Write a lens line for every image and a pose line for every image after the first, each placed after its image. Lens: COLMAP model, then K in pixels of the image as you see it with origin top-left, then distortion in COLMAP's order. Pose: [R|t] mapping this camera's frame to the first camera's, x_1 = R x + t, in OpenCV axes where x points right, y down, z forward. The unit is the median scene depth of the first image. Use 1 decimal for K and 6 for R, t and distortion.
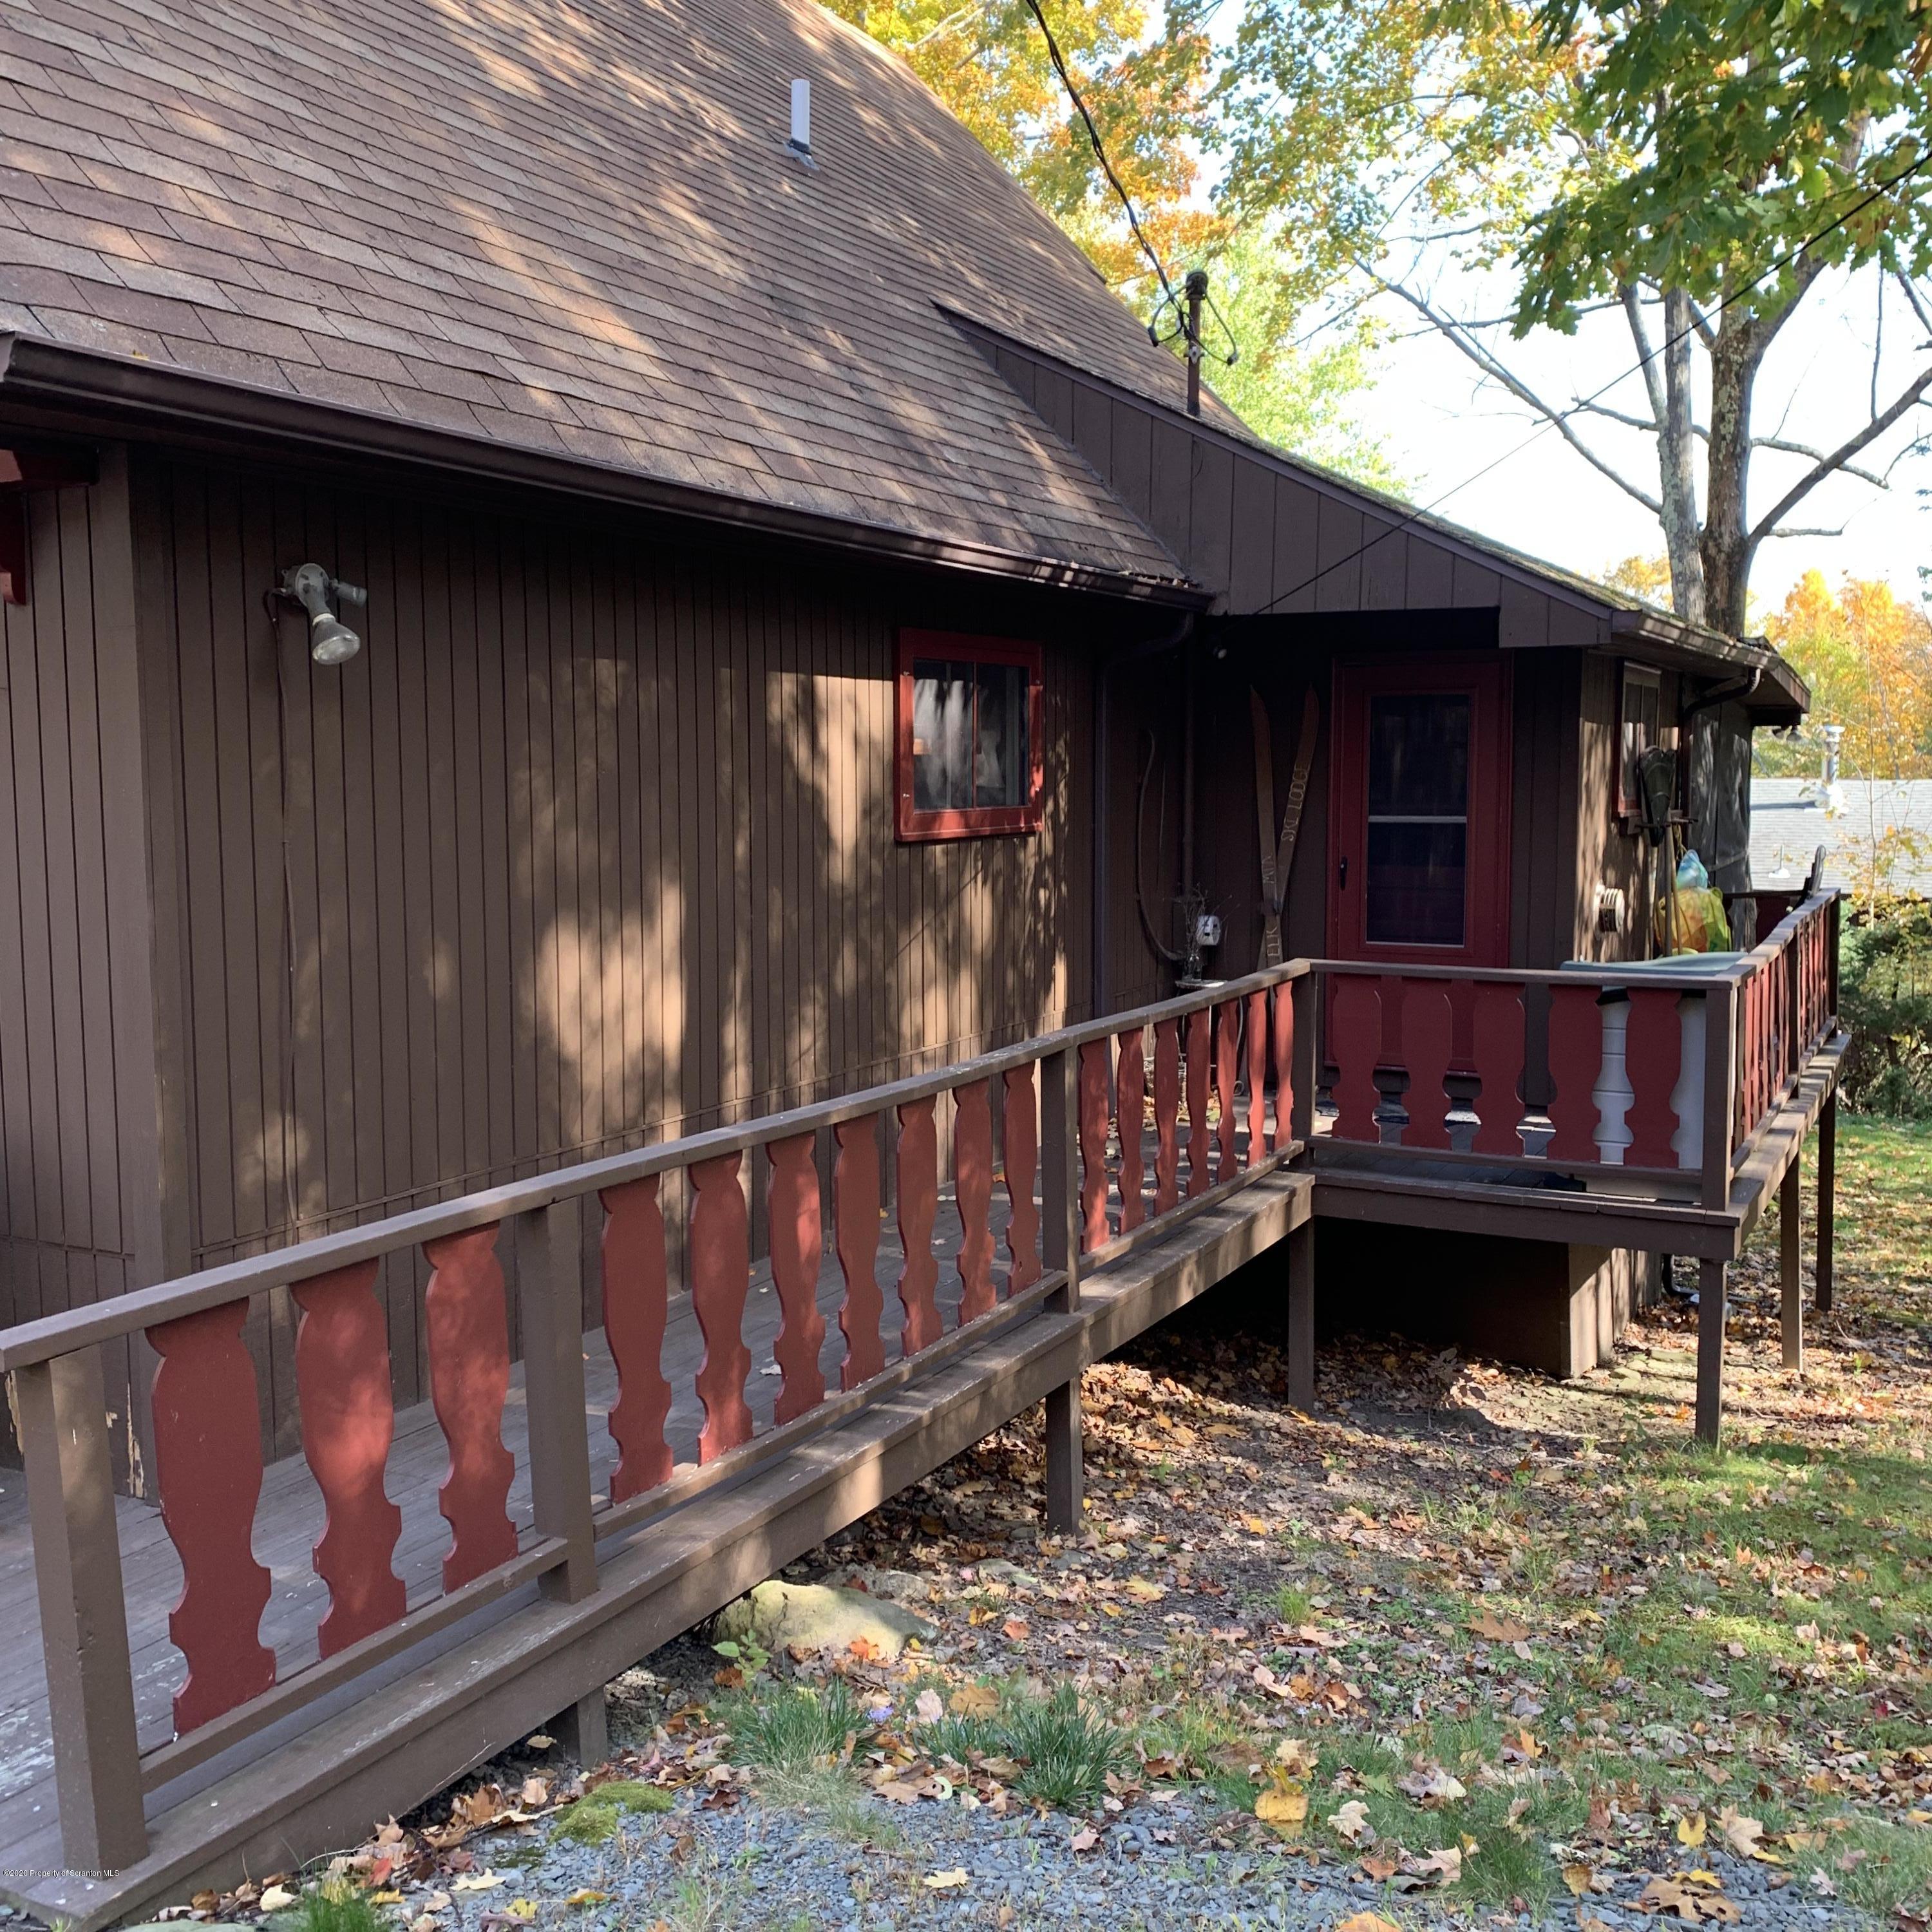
lens RADIAL K [[1964.5, 0, 1002.8], [0, 1964.5, 940.2], [0, 0, 1]] dist [0.192516, -0.500540]
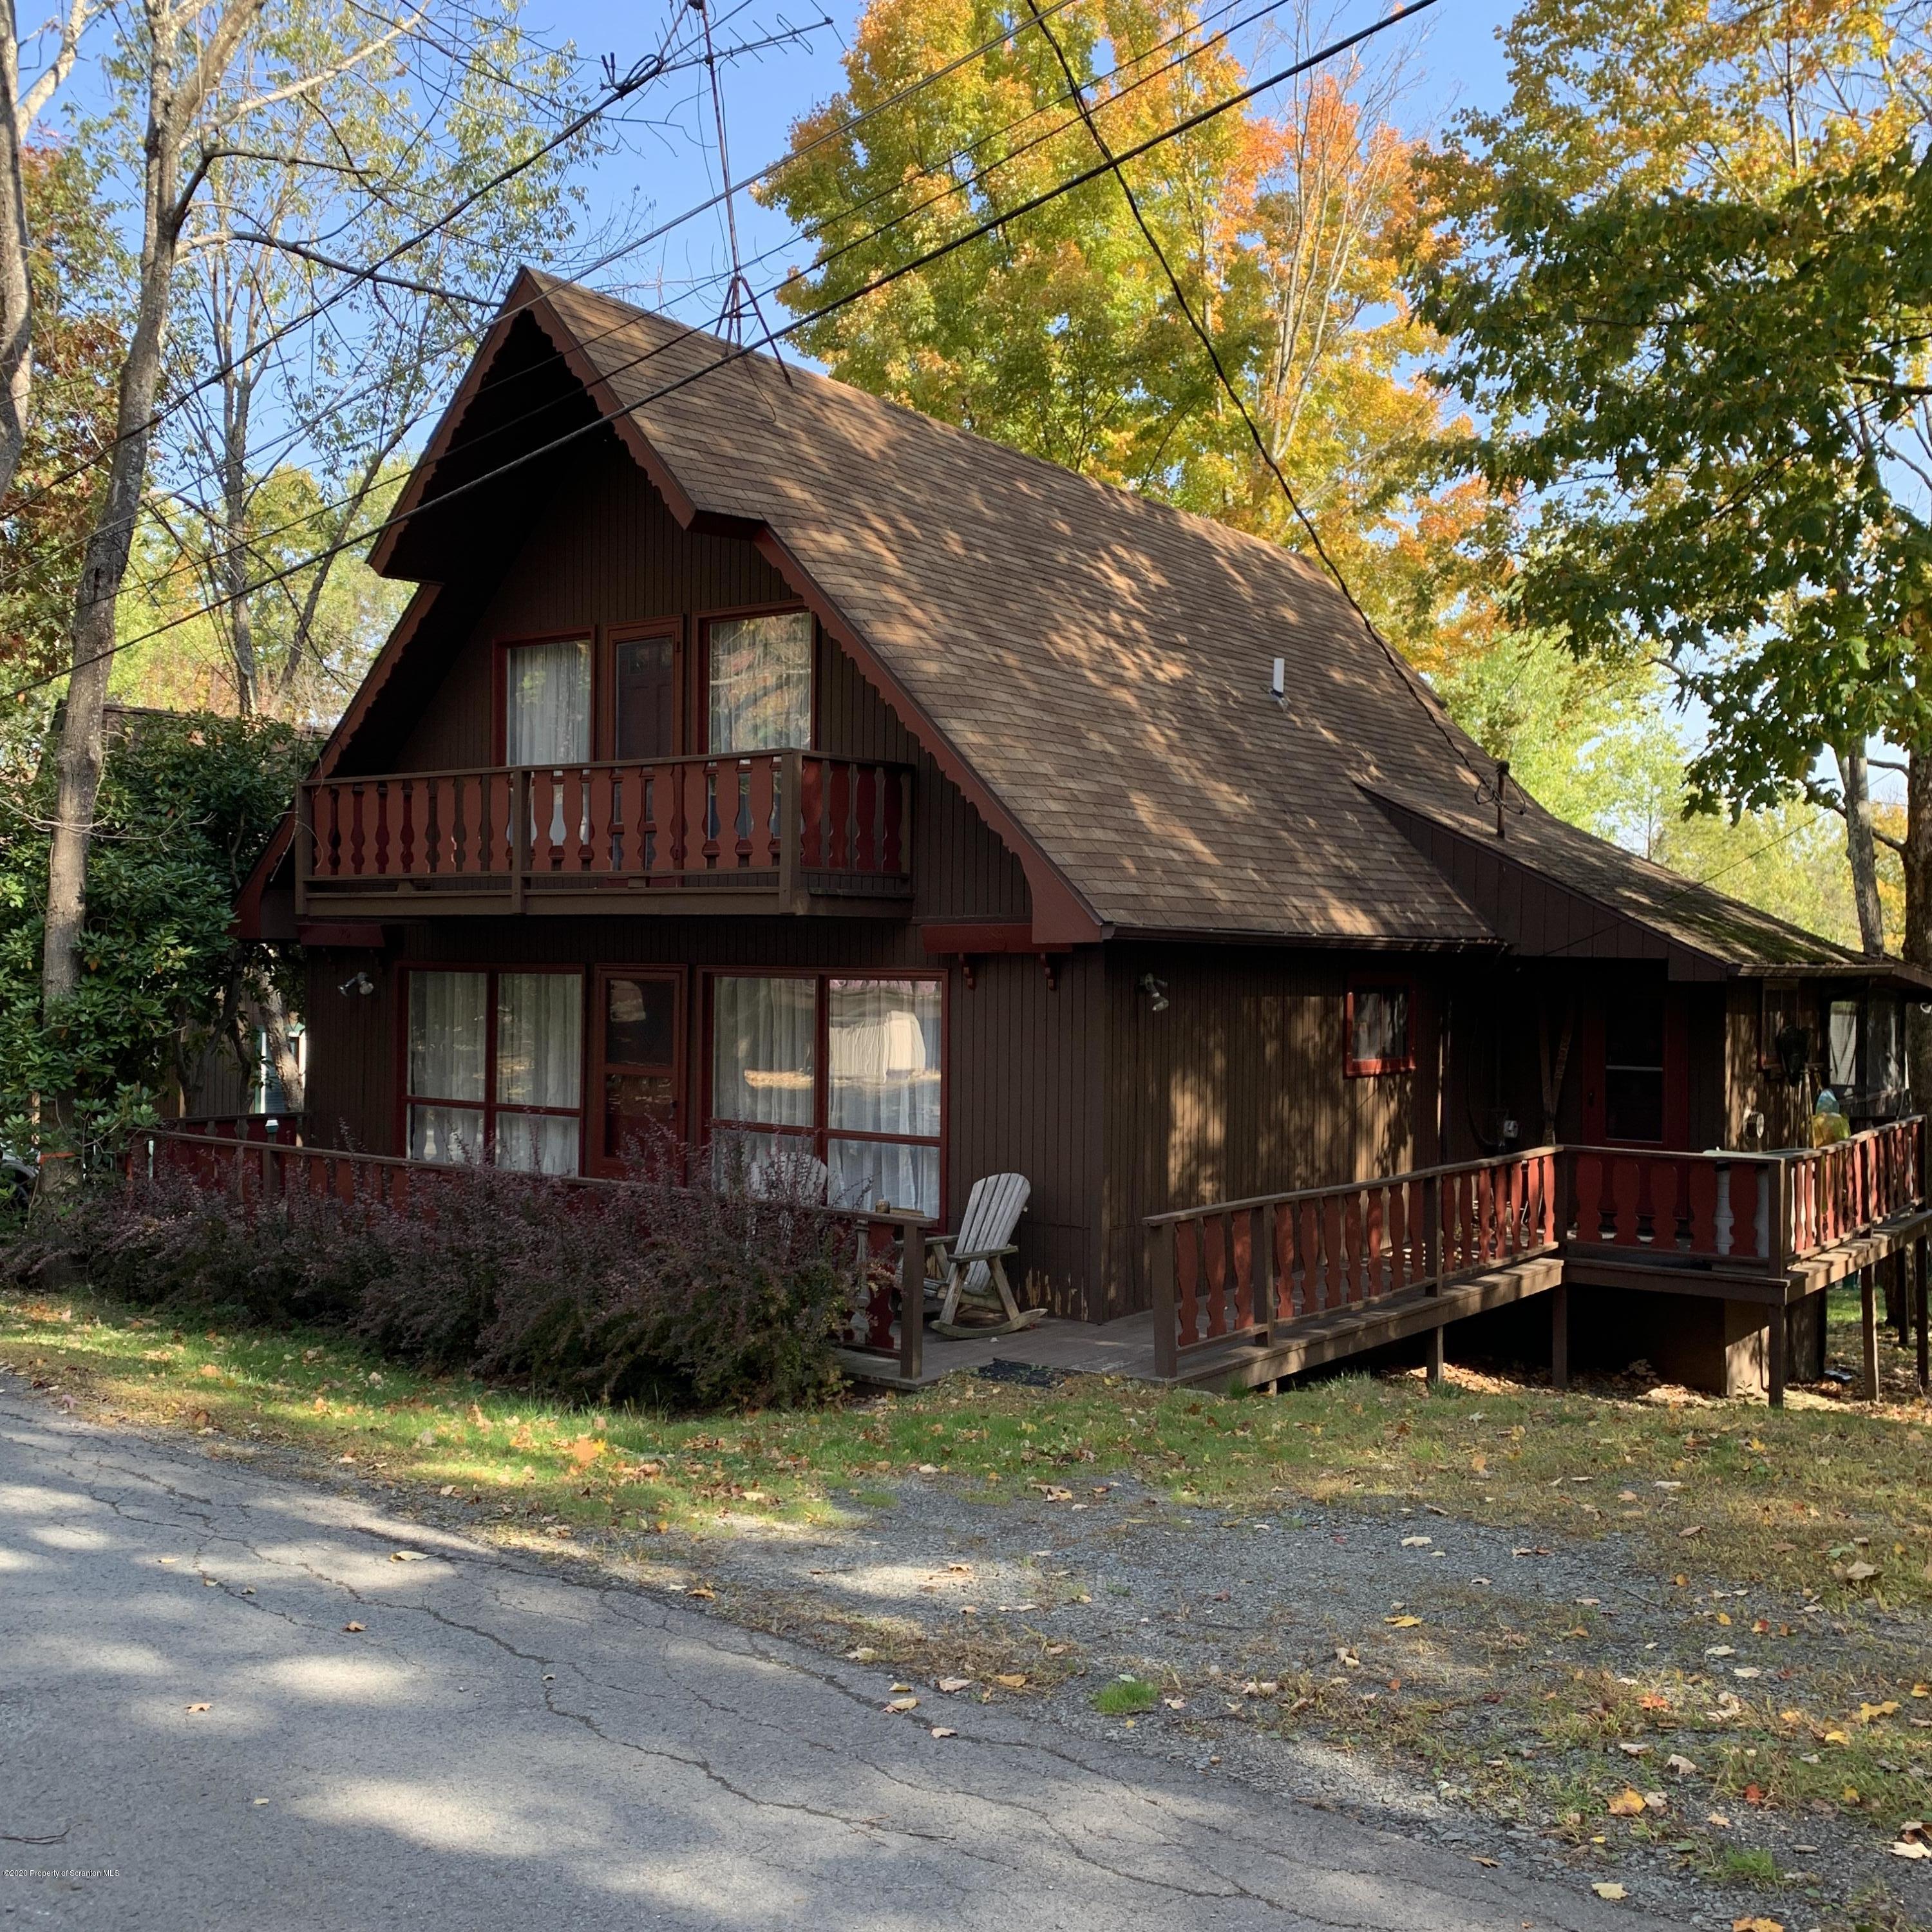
lens RADIAL K [[1964.5, 0, 1002.8], [0, 1964.5, 940.2], [0, 0, 1]] dist [0.192516, -0.500540]
pose [[0.985940, 0.010457, -0.166771, -0.053705], [-0.028069, 0.994223, -0.103600, 0.027675], [0.164724, 0.106825, 0.980538, -0.939856]]
